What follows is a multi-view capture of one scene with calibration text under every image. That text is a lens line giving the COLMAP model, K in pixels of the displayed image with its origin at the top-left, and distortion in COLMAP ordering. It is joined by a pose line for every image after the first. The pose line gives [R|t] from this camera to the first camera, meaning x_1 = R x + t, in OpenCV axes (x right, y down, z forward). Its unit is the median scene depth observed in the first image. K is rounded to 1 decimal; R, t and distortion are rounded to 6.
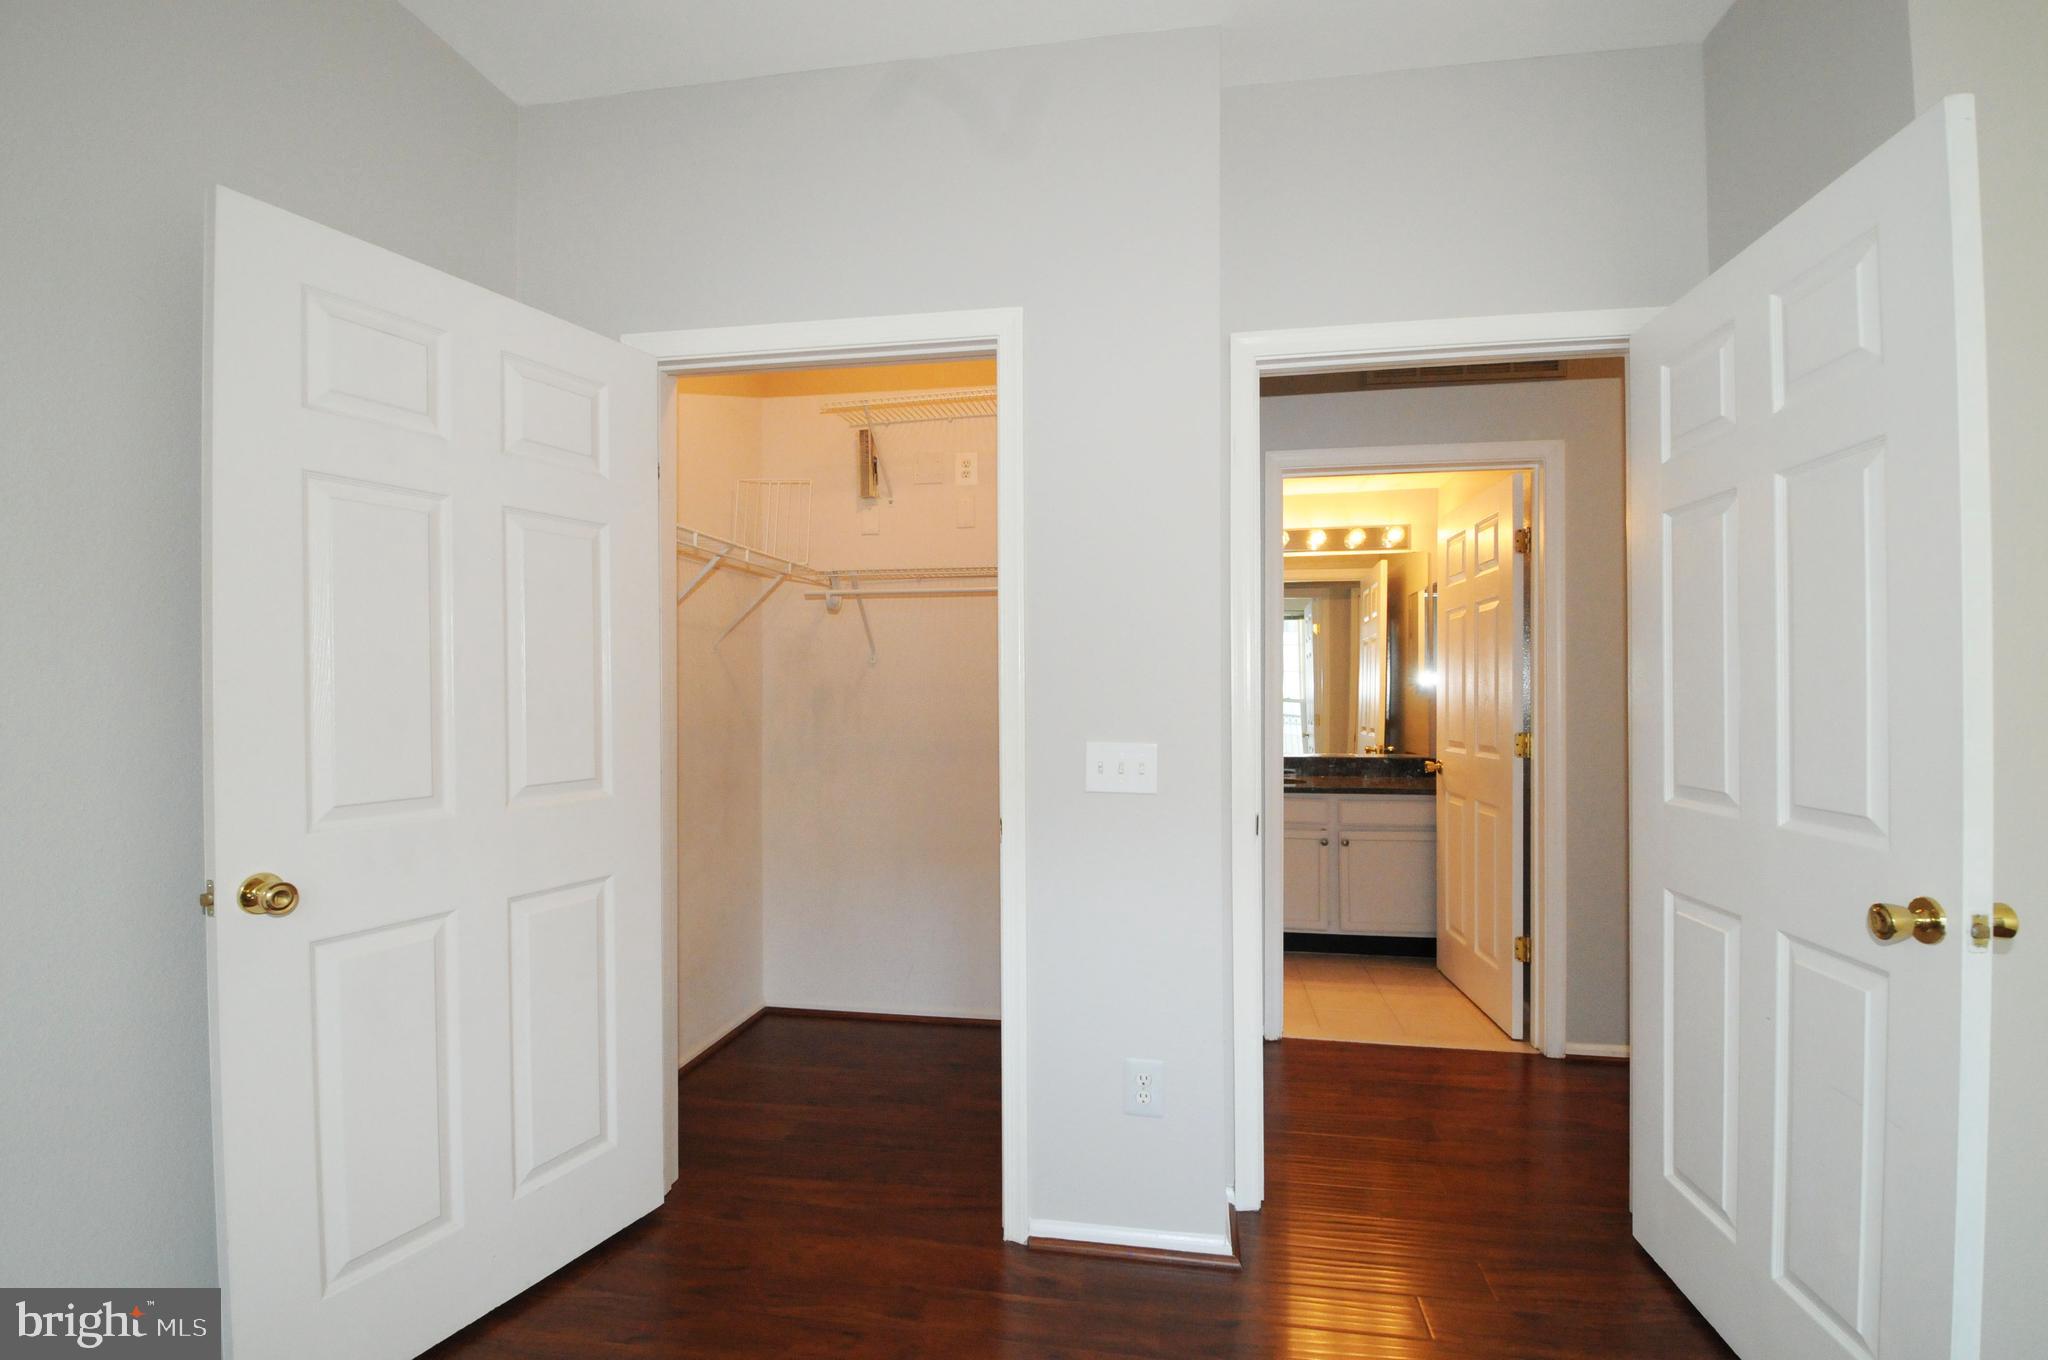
lens RADIAL K [[904.5, 0, 1034.0], [0, 904.5, 693.5], [0, 0, 1]] dist [0.016729, -0.023423]
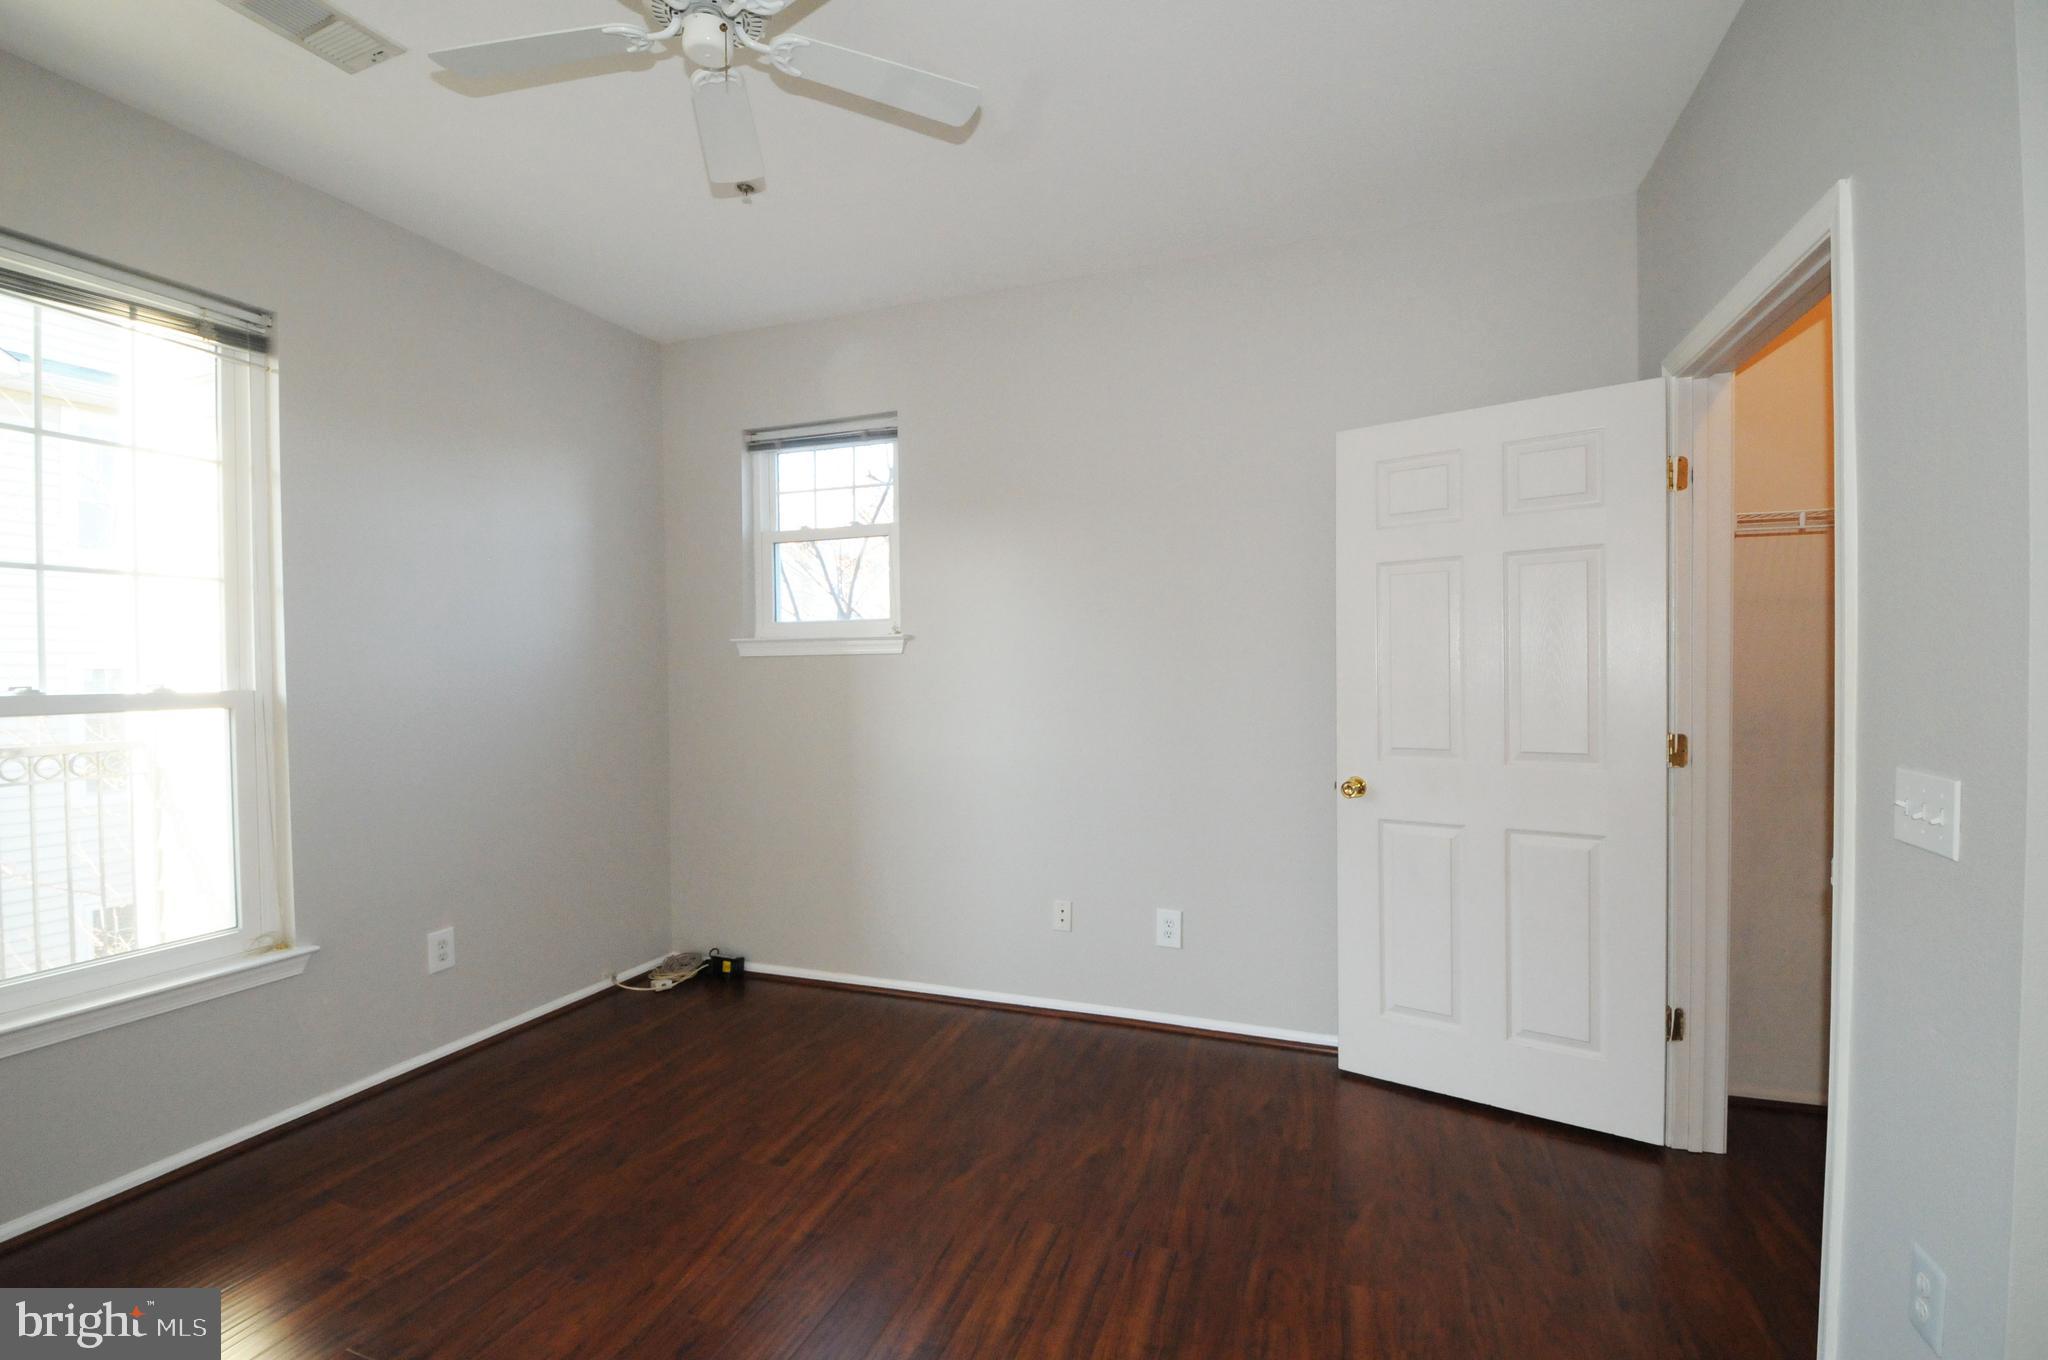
lens RADIAL K [[904.5, 0, 1034.0], [0, 904.5, 693.5], [0, 0, 1]] dist [0.016729, -0.023423]
pose [[-0.179640, 0.030211, -0.983268, 0.860283], [0.013478, 0.999510, 0.028248, -0.033571], [0.983640, -0.008179, -0.179959, 0.481922]]
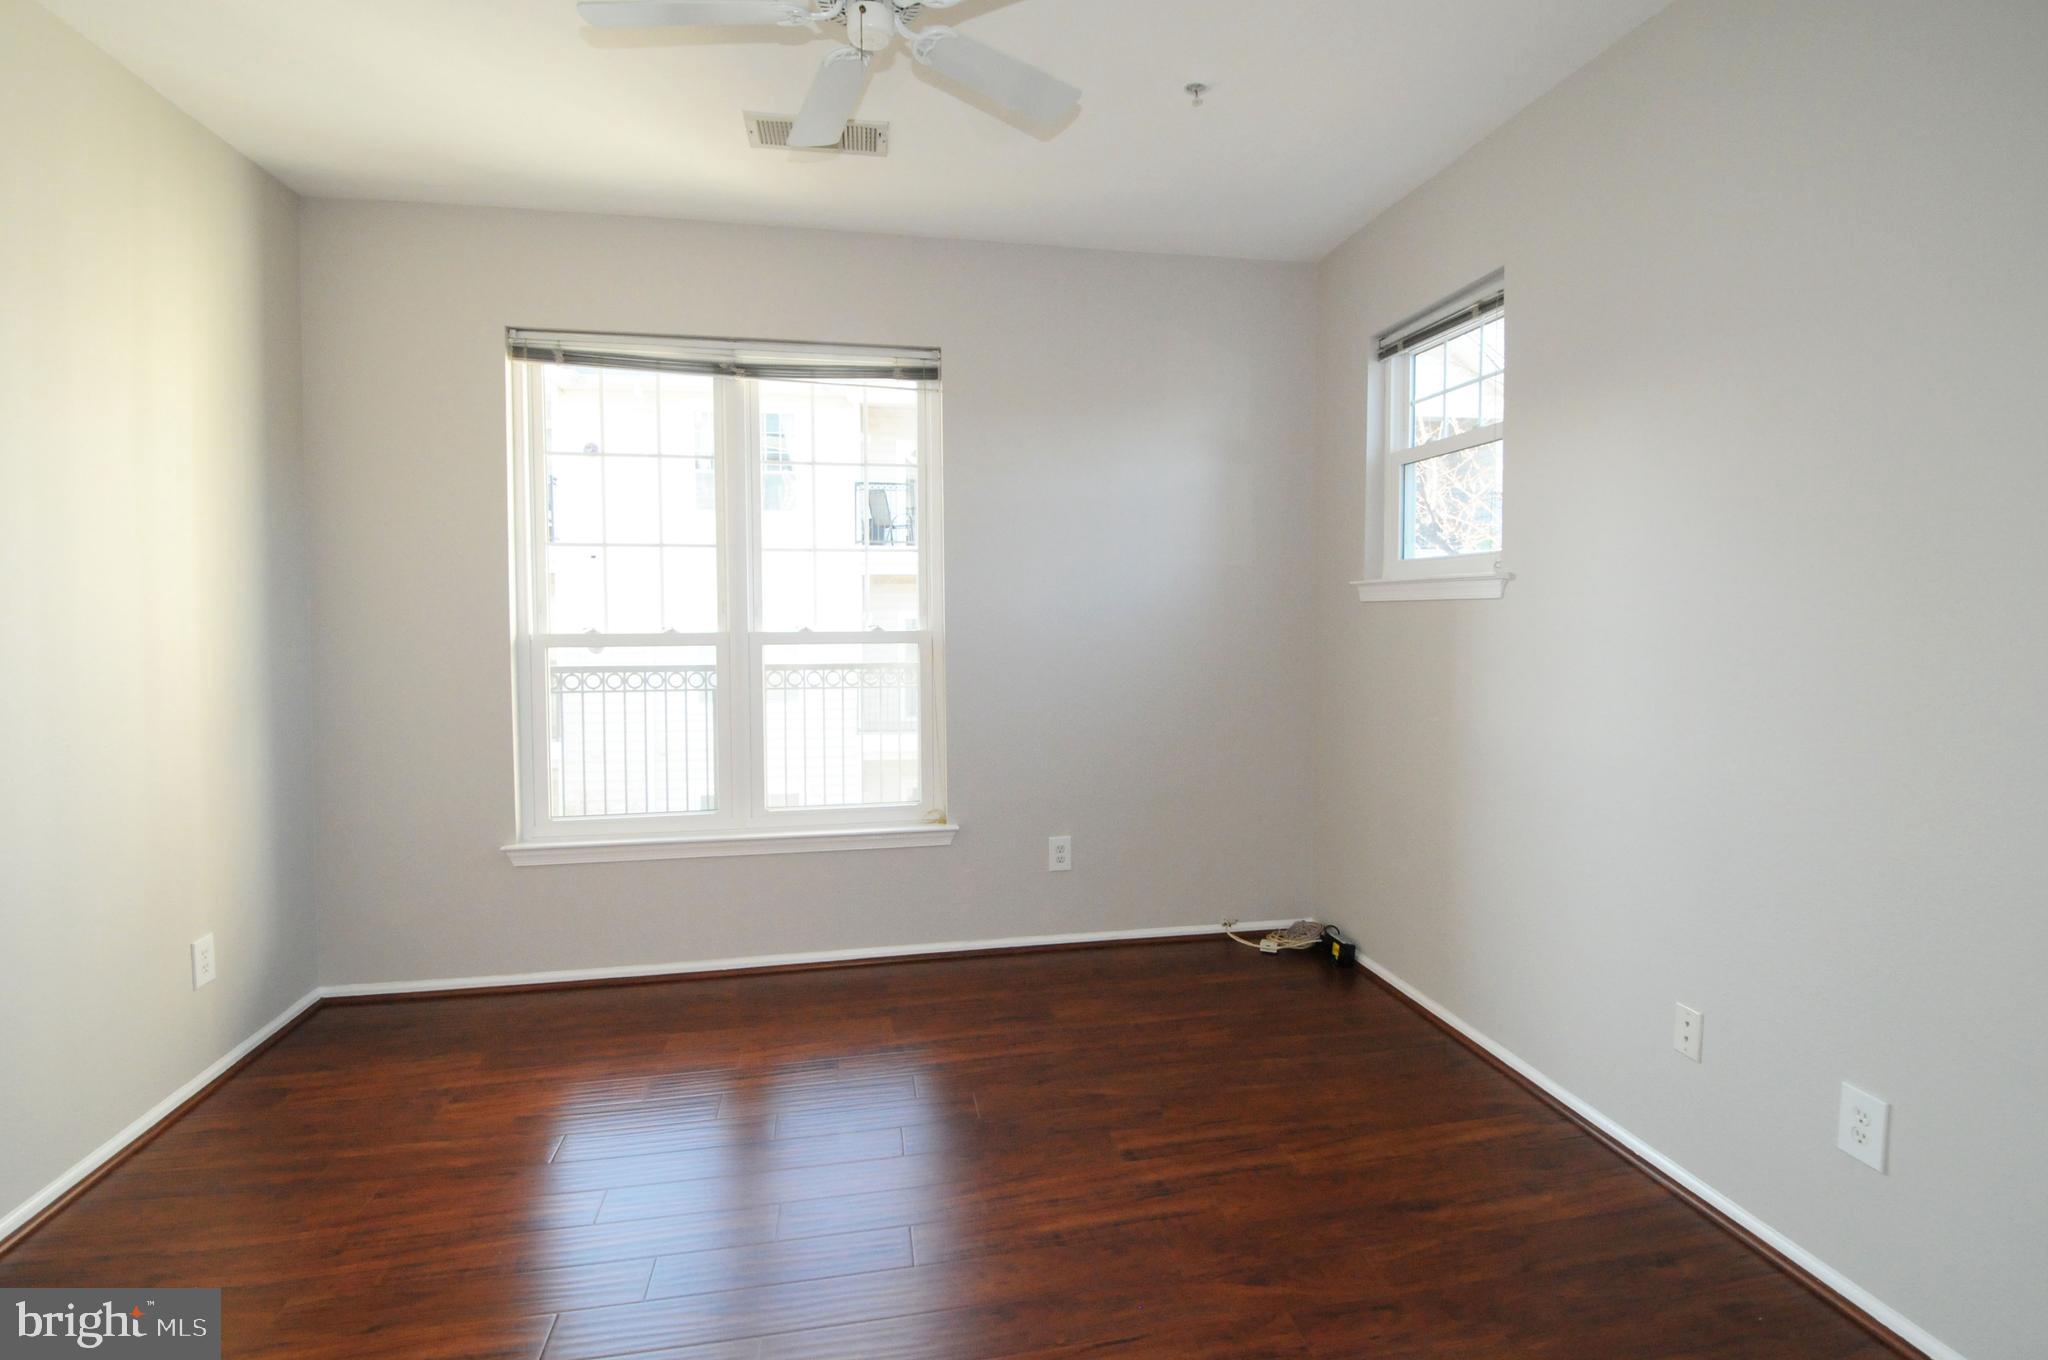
lens RADIAL K [[968.1, 0, 1033.6], [0, 968.1, 645.5], [0, 0, 1]] dist [0.024914, -0.027878]
pose [[-0.936798, 0.020355, -0.349278, 0.273634], [0.008513, 0.999337, 0.035405, -0.052750], [0.349767, 0.030194, -0.936350, 0.984618]]
